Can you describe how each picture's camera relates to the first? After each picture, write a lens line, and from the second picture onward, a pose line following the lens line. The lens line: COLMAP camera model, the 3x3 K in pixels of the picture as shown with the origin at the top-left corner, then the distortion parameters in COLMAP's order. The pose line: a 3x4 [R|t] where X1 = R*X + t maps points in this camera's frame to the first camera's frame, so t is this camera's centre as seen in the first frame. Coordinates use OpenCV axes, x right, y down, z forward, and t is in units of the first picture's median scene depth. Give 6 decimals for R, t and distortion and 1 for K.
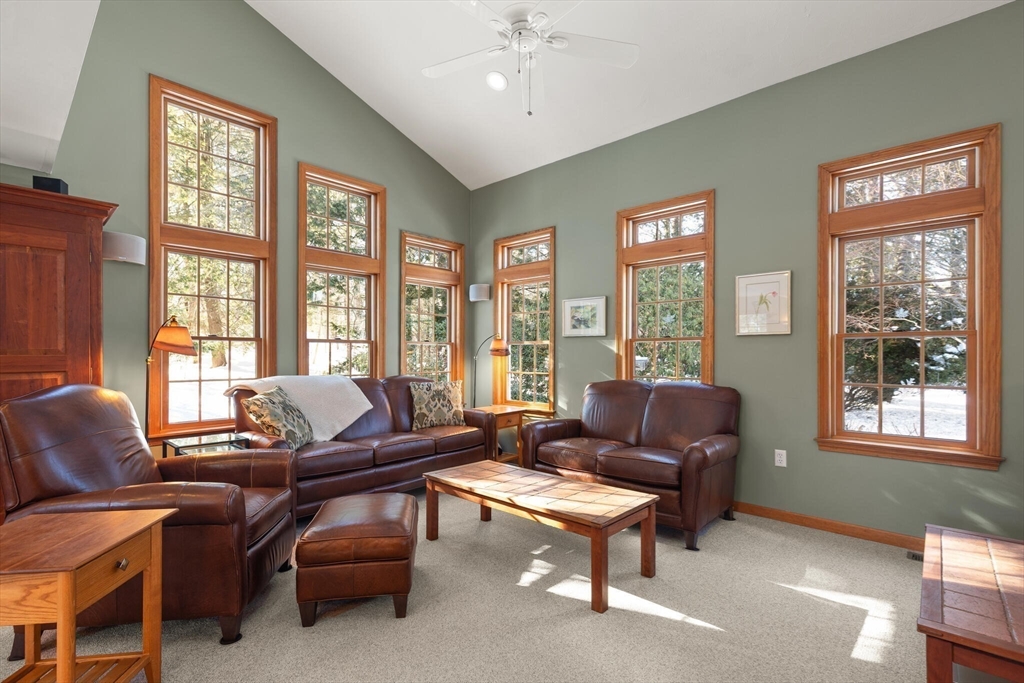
lens RADIAL K [[464.0, 0, 520.3], [0, 464.0, 353.8], [0, 0, 1]] dist [0.003984, -0.001869]
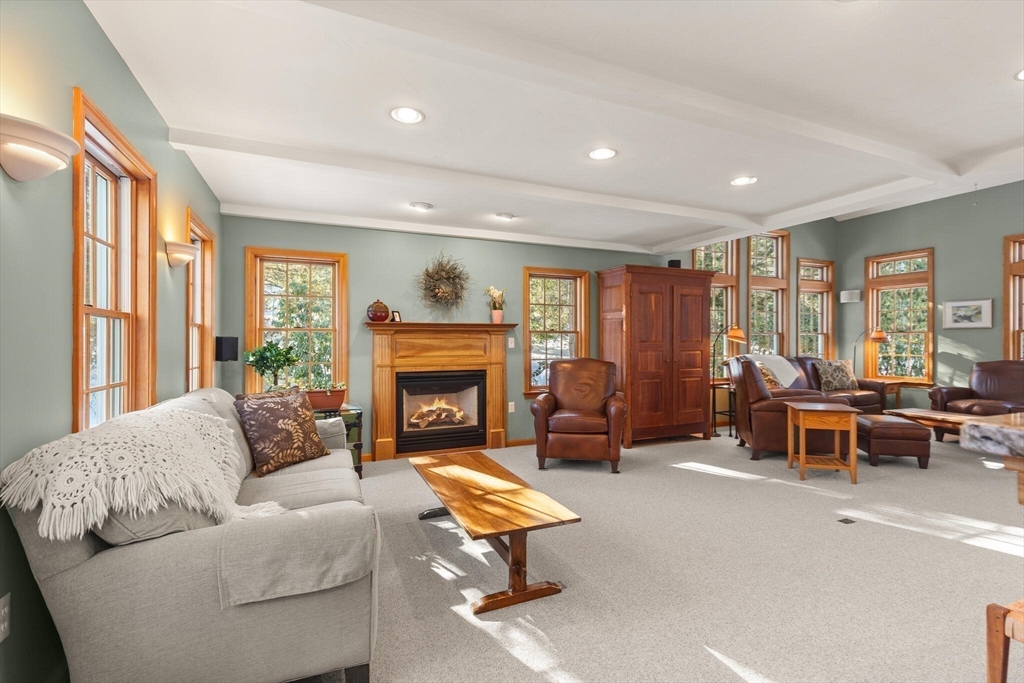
lens RADIAL K [[464.0, 0, 524.3], [0, 464.0, 342.5], [0, 0, 1]] dist [0.003984, -0.001869]
pose [[0.911497, -0.000728, -0.411306, -0.459372], [0.001883, 0.999995, 0.002403, -0.001500], [0.411302, -0.002965, 0.911494, -0.734818]]
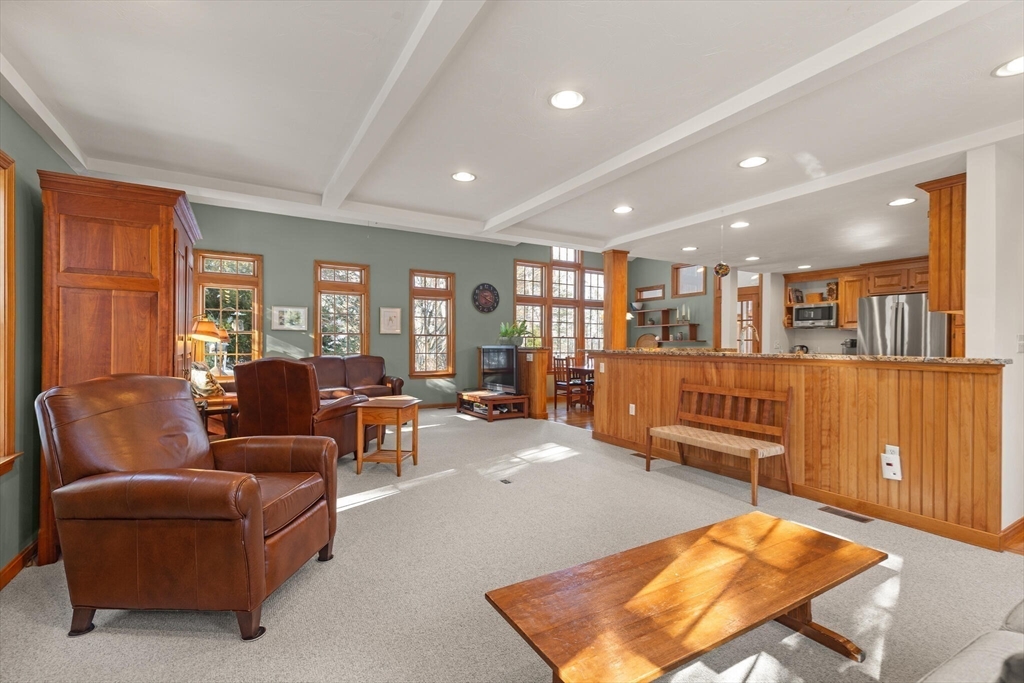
lens RADIAL K [[464.0, 0, 508.4], [0, 464.0, 344.5], [0, 0, 1]] dist [0.003984, -0.001869]
pose [[0.309880, 0.000593, 0.950776, -1.107232], [-0.007784, 0.999968, 0.001914, 0.003304], [-0.950744, -0.007993, 0.309874, -0.215055]]
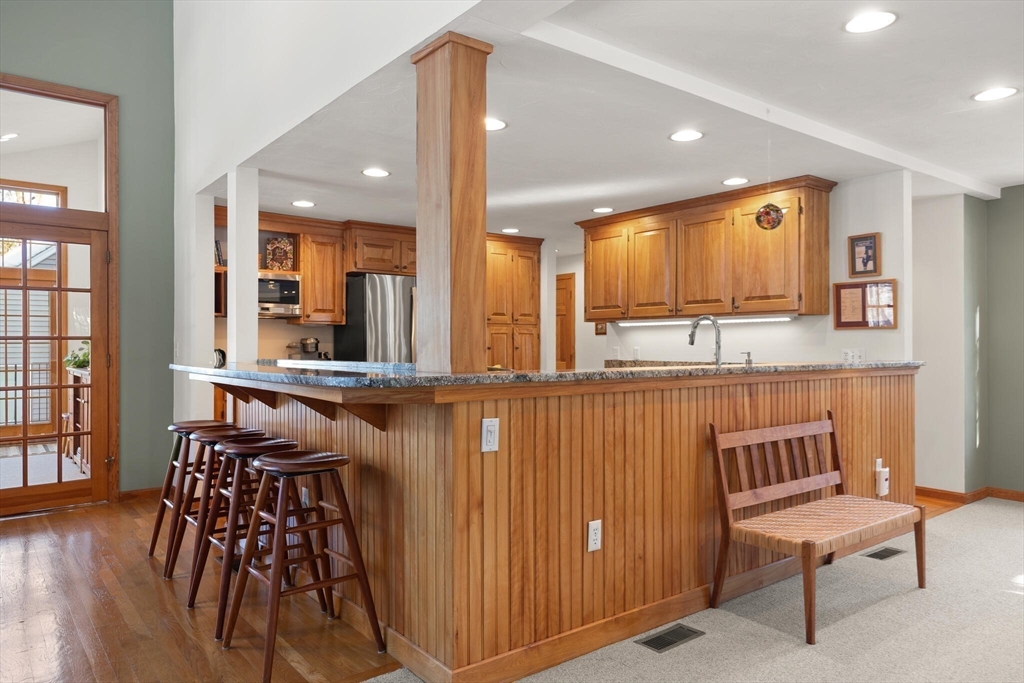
lens RADIAL K [[680.9, 0, 526.9], [0, 680.9, 339.2], [0, 0, 1]] dist [0.001458, 0.003026]
pose [[-0.987301, 0.002079, 0.158850, -0.010502], [0.000254, 0.999934, -0.011510, -0.002328], [-0.158863, -0.011324, -0.987236, 0.420733]]
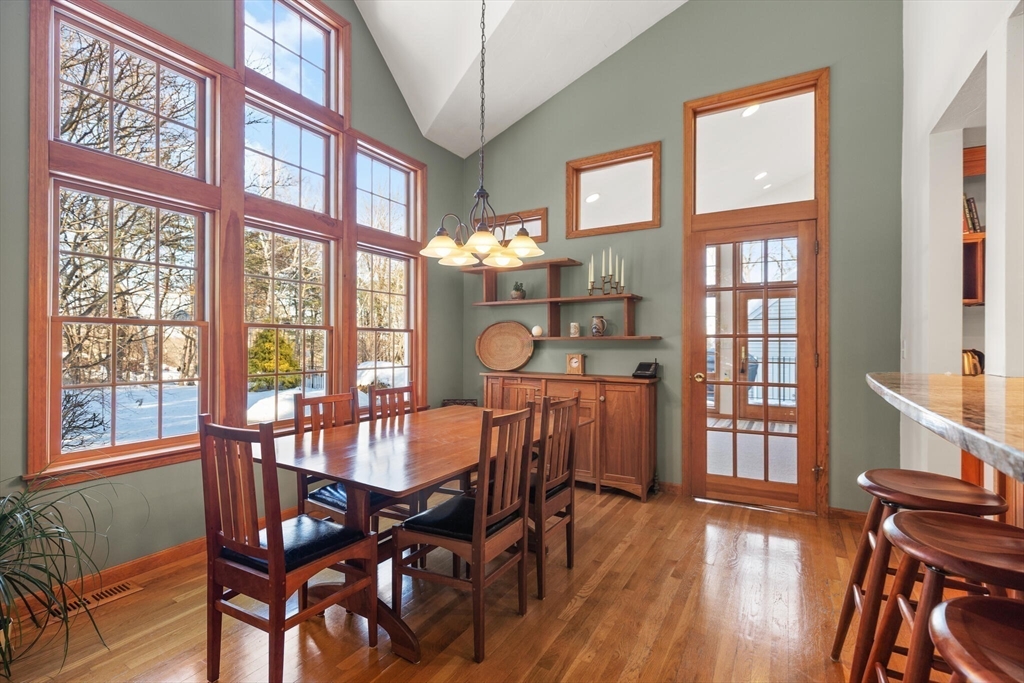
lens RADIAL K [[464.0, 0, 511.7], [0, 464.0, 341.7], [0, 0, 1]] dist [0.003984, -0.001869]
pose [[-0.196633, -0.001624, 0.980476, 0.248966], [-0.007505, 0.999972, 0.000152, -0.004408], [-0.980448, -0.007328, -0.196640, 0.014414]]
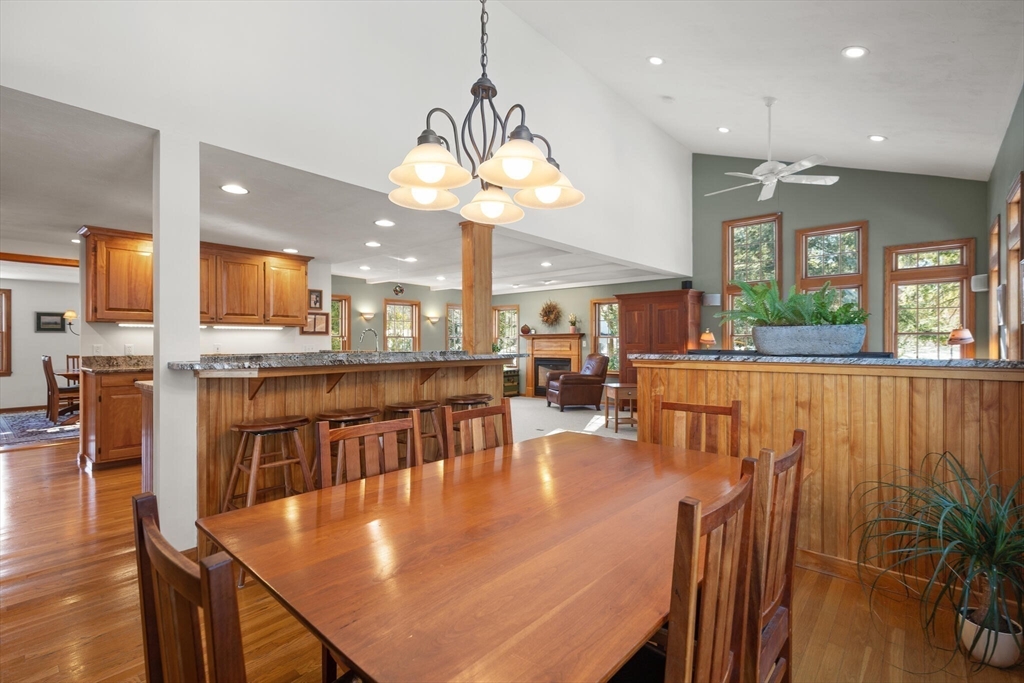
lens RADIAL K [[464.0, 0, 508.8], [0, 464.0, 341.1], [0, 0, 1]] dist [0.003984, -0.001869]
pose [[0.000457, -0.003723, -0.999993, 1.055239], [0.002653, 0.999990, -0.003721, -0.002894], [0.999996, -0.002651, 0.000466, -0.039858]]
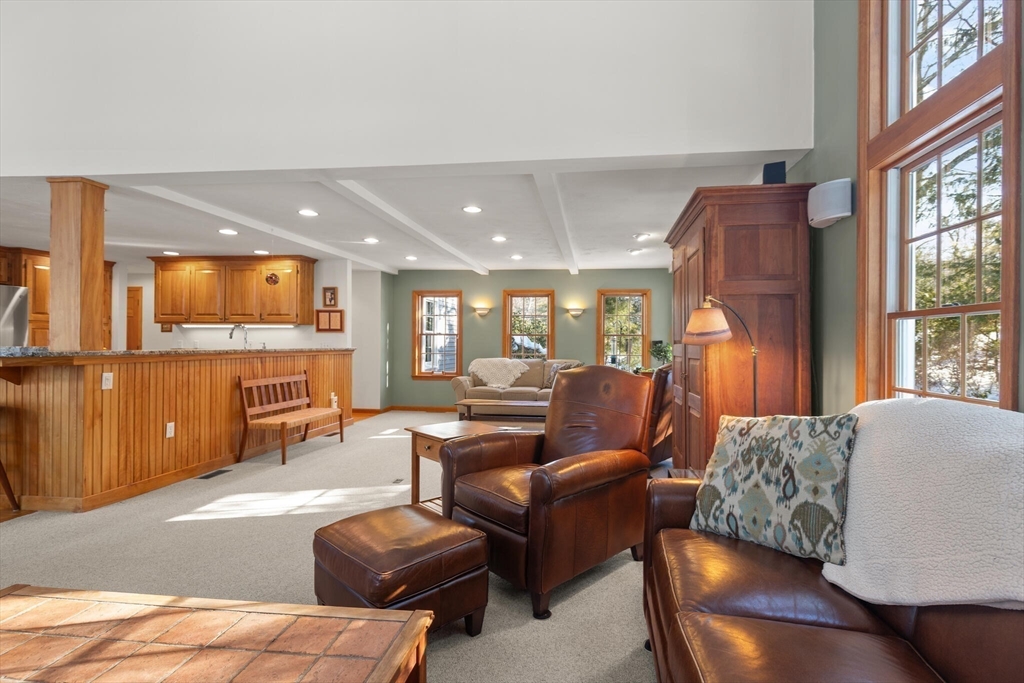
lens RADIAL K [[464.0, 0, 533.6], [0, 464.0, 342.6], [0, 0, 1]] dist [0.003984, -0.001869]
pose [[-0.809185, -0.006943, -0.587513, -0.010768], [-0.006060, 0.999976, -0.003471, 0.003731], [0.587523, 0.000752, -0.809207, 0.863828]]
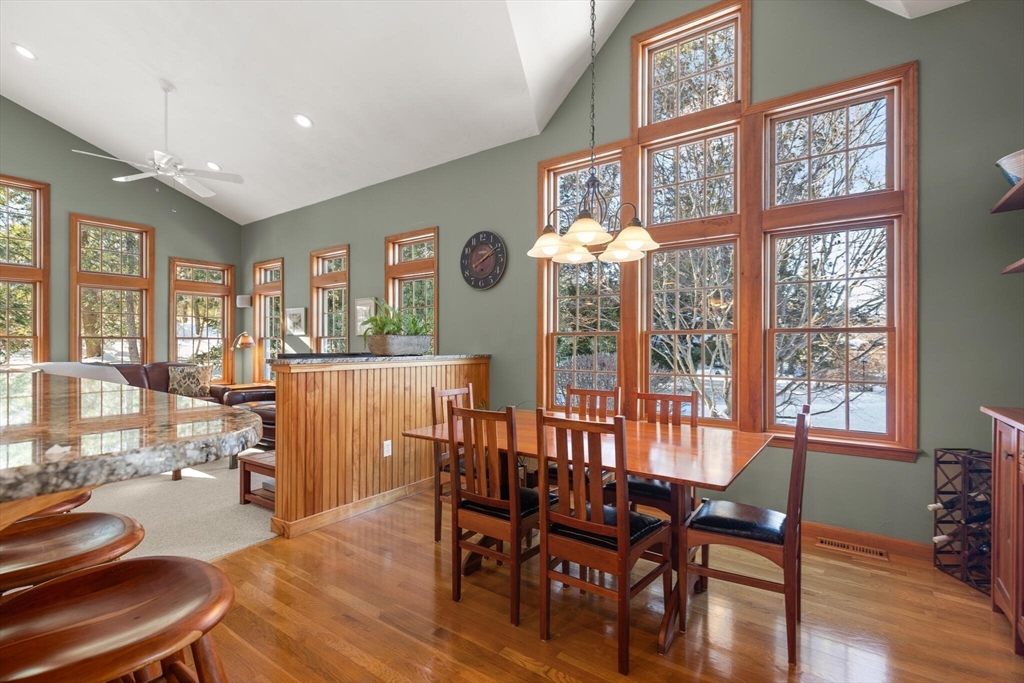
lens RADIAL K [[487.5, 0, 511.0], [0, 487.5, 349.1], [0, 0, 1]] dist [0.016188, 0.000257]
pose [[0.995590, 0.002598, 0.093773, 0.636118], [-0.002754, 0.999995, 0.001533, 0.002498], [-0.093769, -0.001785, 0.995592, -0.565386]]
